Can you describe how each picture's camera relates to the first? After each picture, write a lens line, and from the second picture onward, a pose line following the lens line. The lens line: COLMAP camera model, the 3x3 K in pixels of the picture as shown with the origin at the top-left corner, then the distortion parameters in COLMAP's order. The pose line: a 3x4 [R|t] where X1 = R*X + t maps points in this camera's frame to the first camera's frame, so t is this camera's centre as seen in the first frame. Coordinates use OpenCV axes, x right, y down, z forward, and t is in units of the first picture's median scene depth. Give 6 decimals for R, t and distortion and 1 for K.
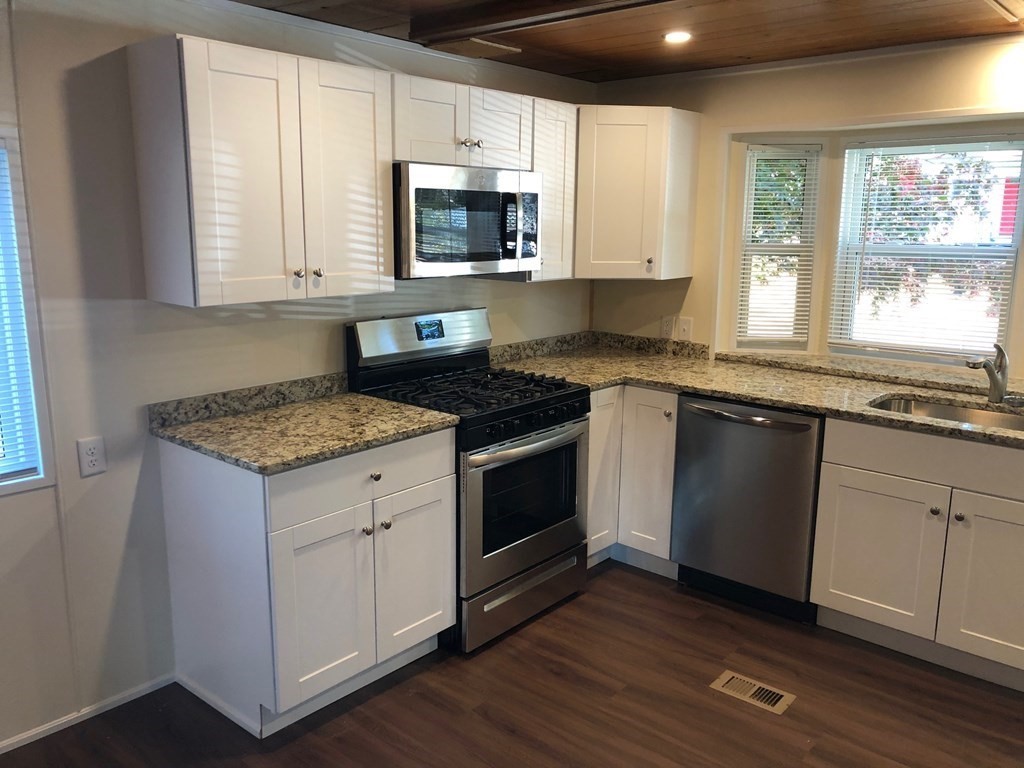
lens RADIAL K [[833.7, 0, 507.8], [0, 833.7, 382.9], [0, 0, 1]] dist [0.012962, 0.002609]
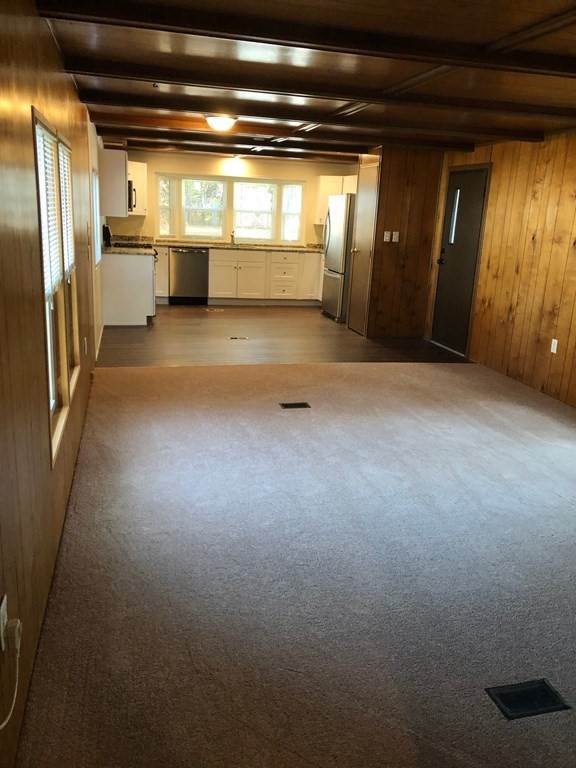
lens RADIAL K [[625.3, 0, 288.0], [0, 625.3, 384.0], [0, 0, 1]] dist [0.012962, 0.002609]
pose [[0.581528, -0.194368, 0.789966, -1.940467], [0.111762, 0.980920, 0.159079, 0.243574], [-0.805813, -0.004220, 0.592155, -1.134765]]
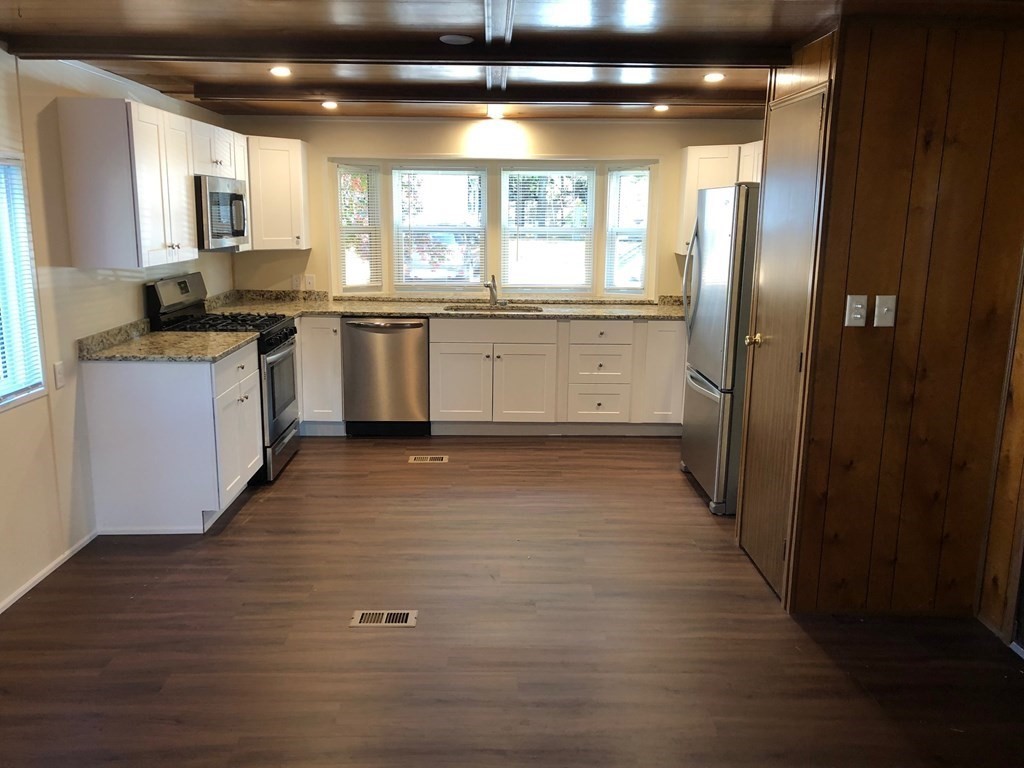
lens RADIAL K [[833.7, 0, 507.8], [0, 833.7, 382.9], [0, 0, 1]] dist [0.012962, 0.002609]
pose [[0.744640, -0.134370, 0.653801, -0.715690], [0.122735, 0.990389, 0.063759, 0.085308], [-0.656085, 0.032766, 0.753976, -0.508963]]
